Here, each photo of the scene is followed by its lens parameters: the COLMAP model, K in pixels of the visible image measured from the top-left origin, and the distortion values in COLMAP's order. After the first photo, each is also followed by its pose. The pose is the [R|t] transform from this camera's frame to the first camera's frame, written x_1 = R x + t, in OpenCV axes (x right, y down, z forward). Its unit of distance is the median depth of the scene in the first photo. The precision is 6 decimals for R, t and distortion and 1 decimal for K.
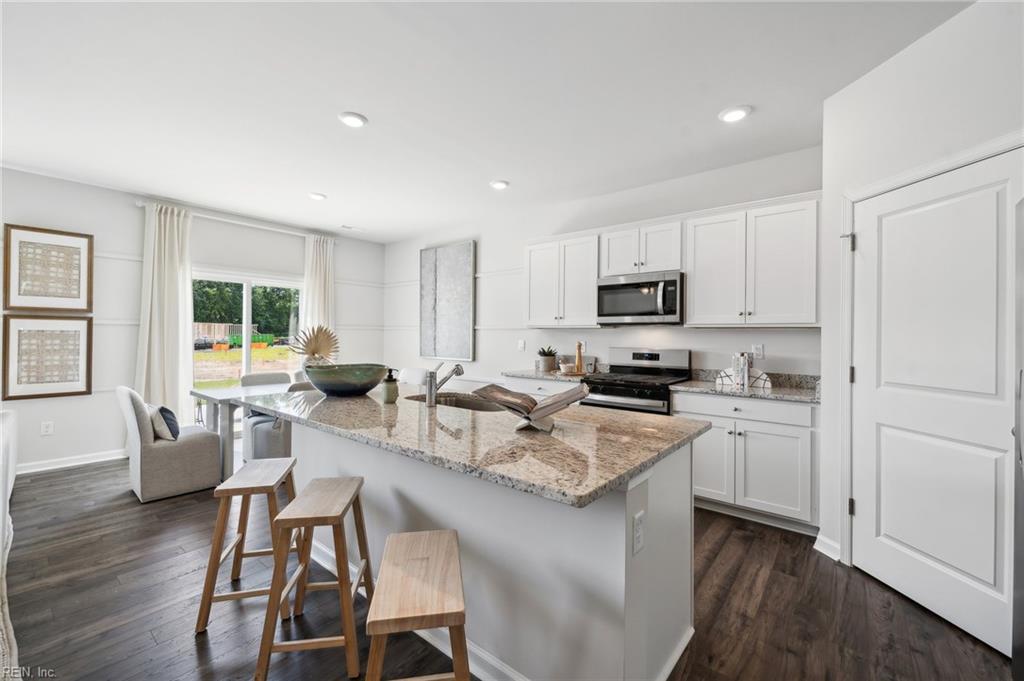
lens RADIAL K [[420.4, 0, 510.8], [0, 420.4, 332.0], [0, 0, 1]] dist [-0.001609, -0.000557]
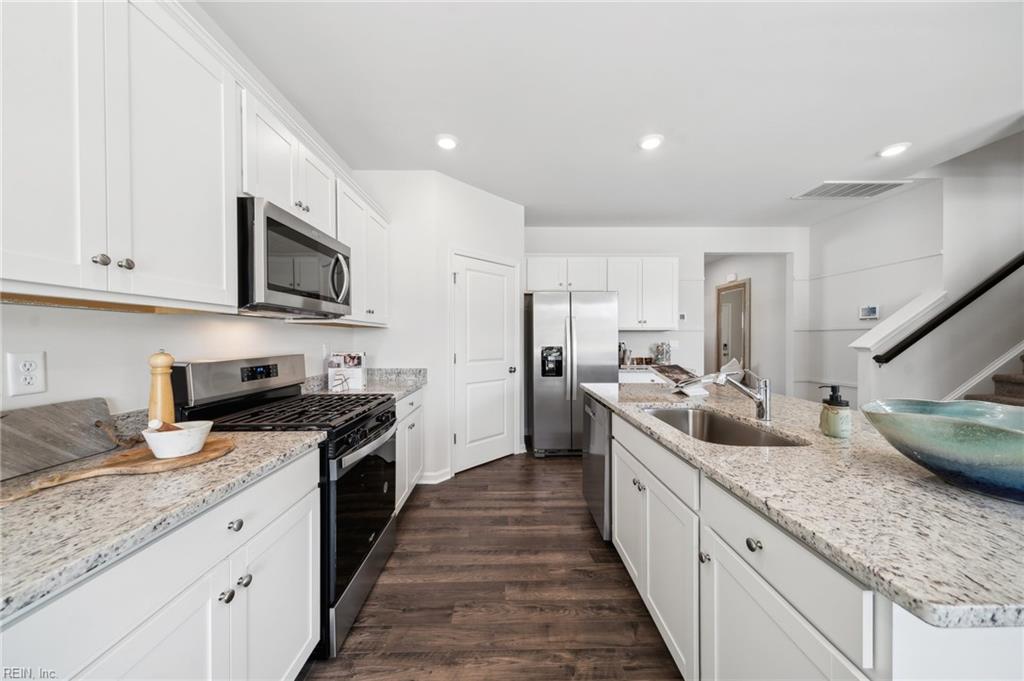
lens RADIAL K [[347.7, 0, 512.0], [0, 347.7, 340.5], [0, 0, 1]] dist [0.000906, 0.000043]
pose [[-0.637978, -0.016710, 0.769874, -0.256083], [-0.016483, 0.999832, 0.008042, 0.010536], [-0.769878, -0.007559, -0.638146, 1.164394]]
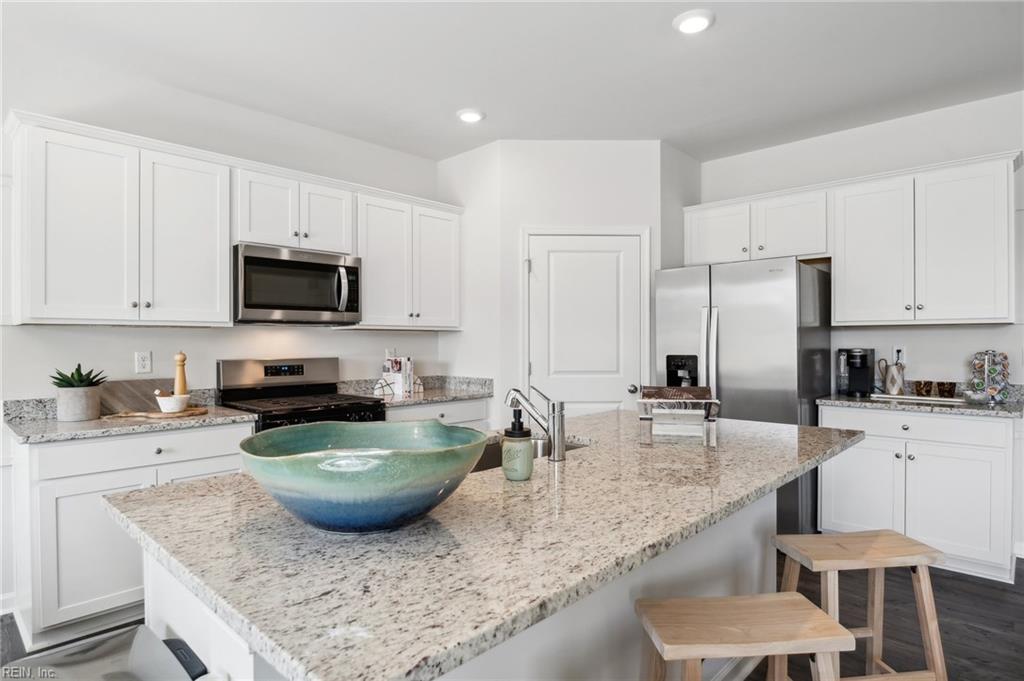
lens RADIAL K [[564.0, 0, 512.0], [0, 564.0, 340.5], [0, 0, 1]] dist [-0.003572, -0.000291]
pose [[0.085773, -0.010680, 0.996257, -0.626793], [-0.006564, 0.999915, 0.011284, -0.002752], [-0.996293, -0.007507, 0.085695, 0.622552]]
